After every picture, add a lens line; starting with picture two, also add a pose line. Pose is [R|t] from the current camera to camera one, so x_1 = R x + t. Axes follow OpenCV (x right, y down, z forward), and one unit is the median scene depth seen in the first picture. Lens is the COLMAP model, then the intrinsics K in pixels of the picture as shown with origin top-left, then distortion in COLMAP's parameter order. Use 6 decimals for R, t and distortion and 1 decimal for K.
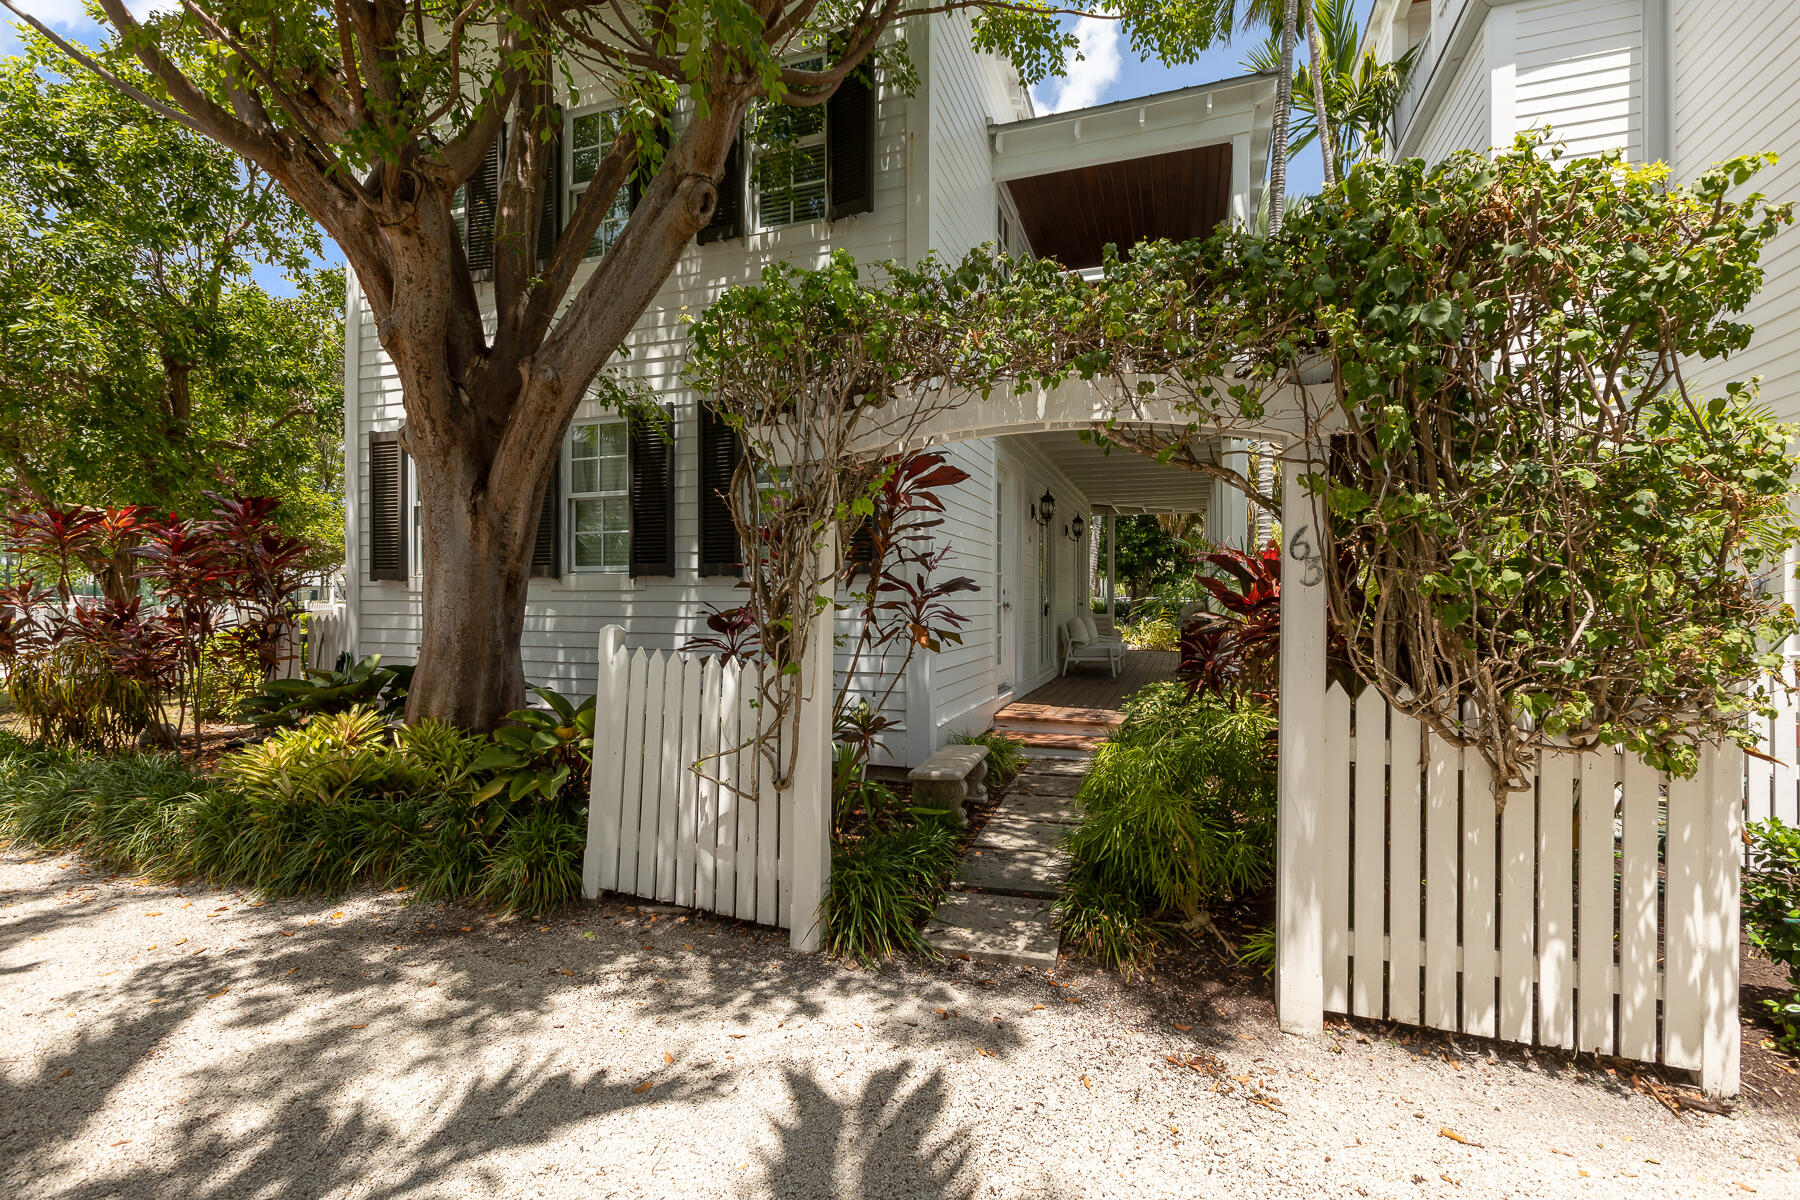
lens RADIAL K [[812.1, 0, 905.3], [0, 812.1, 597.0], [0, 0, 1]] dist [0.000078, 0.001240]
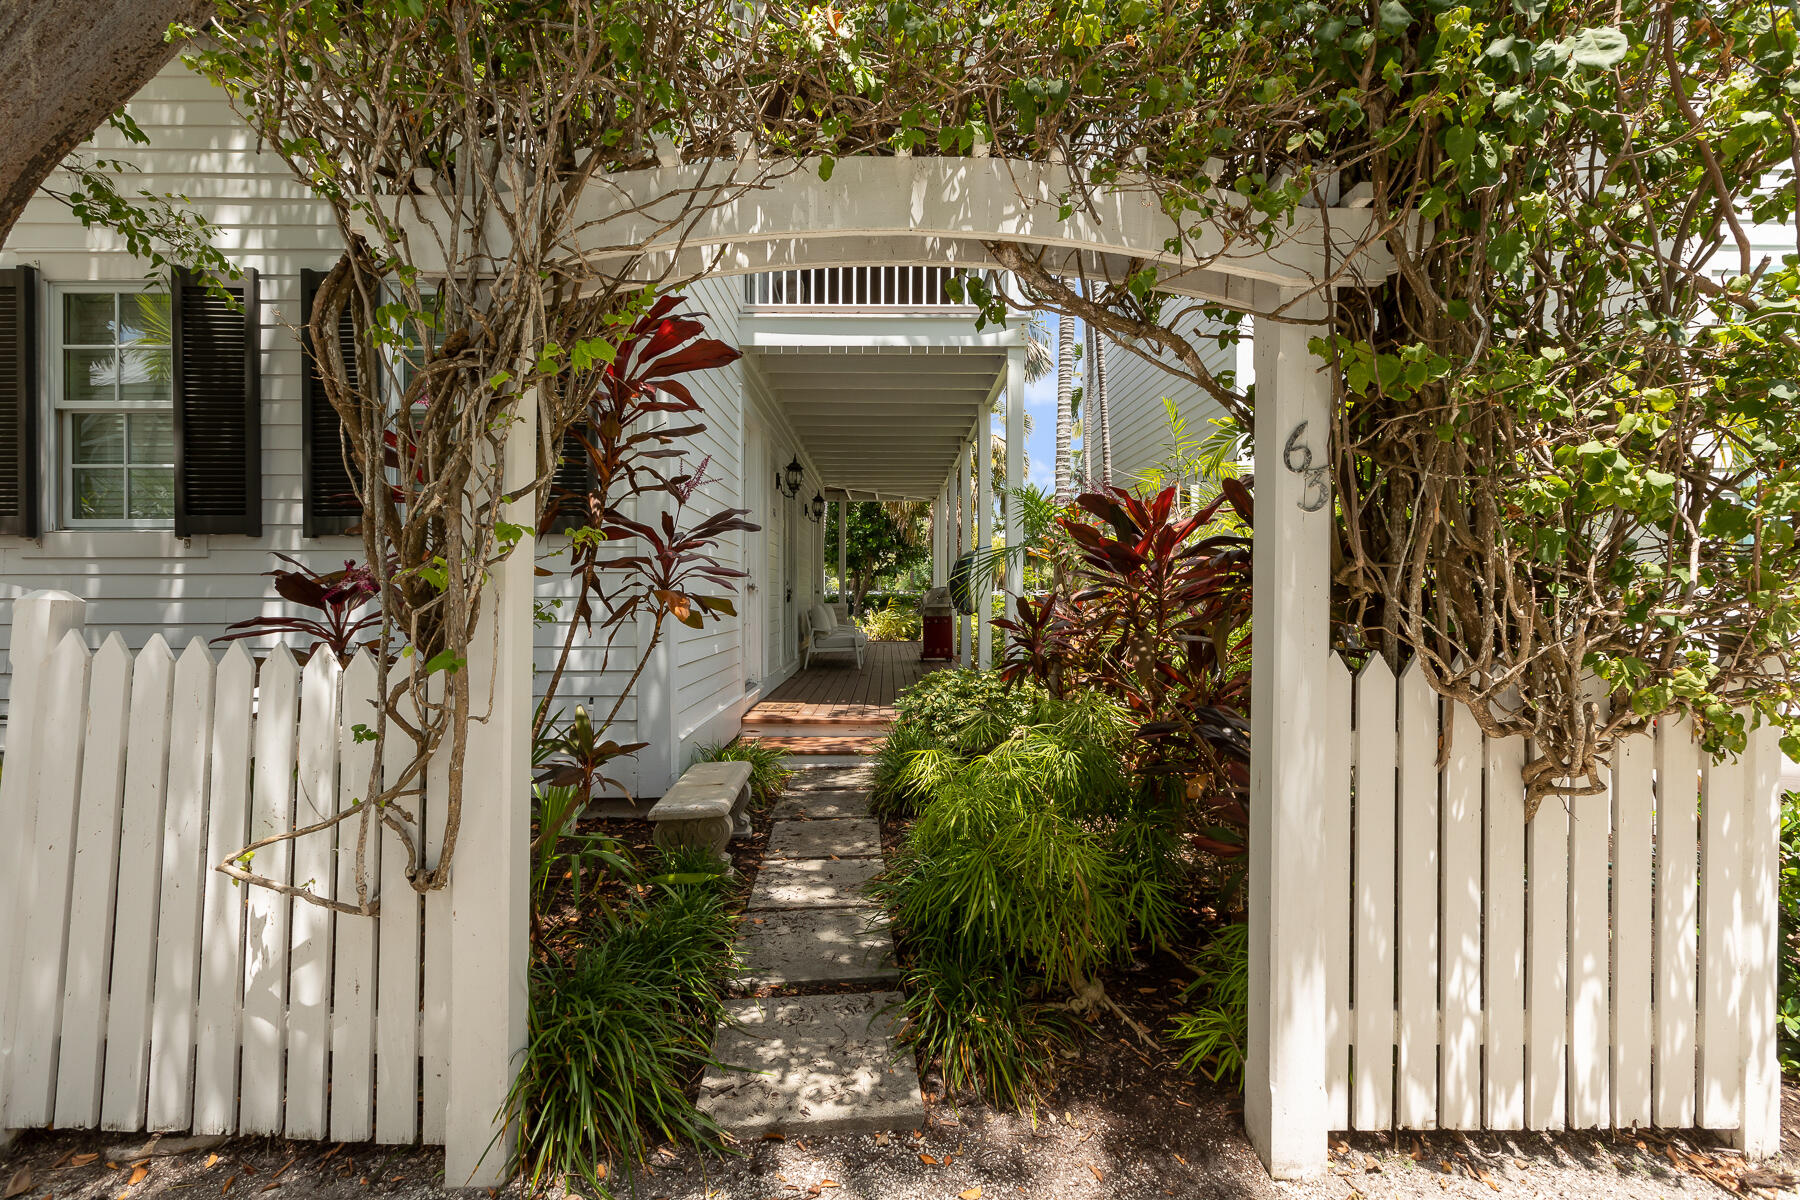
lens RADIAL K [[812.1, 0, 904.8], [0, 812.1, 590.3], [0, 0, 1]] dist [0.000078, 0.001240]
pose [[0.939603, -0.002450, 0.342257, -0.038764], [0.003677, 0.999989, -0.002934, 0.041771], [-0.342246, 0.004016, 0.939602, 0.379233]]
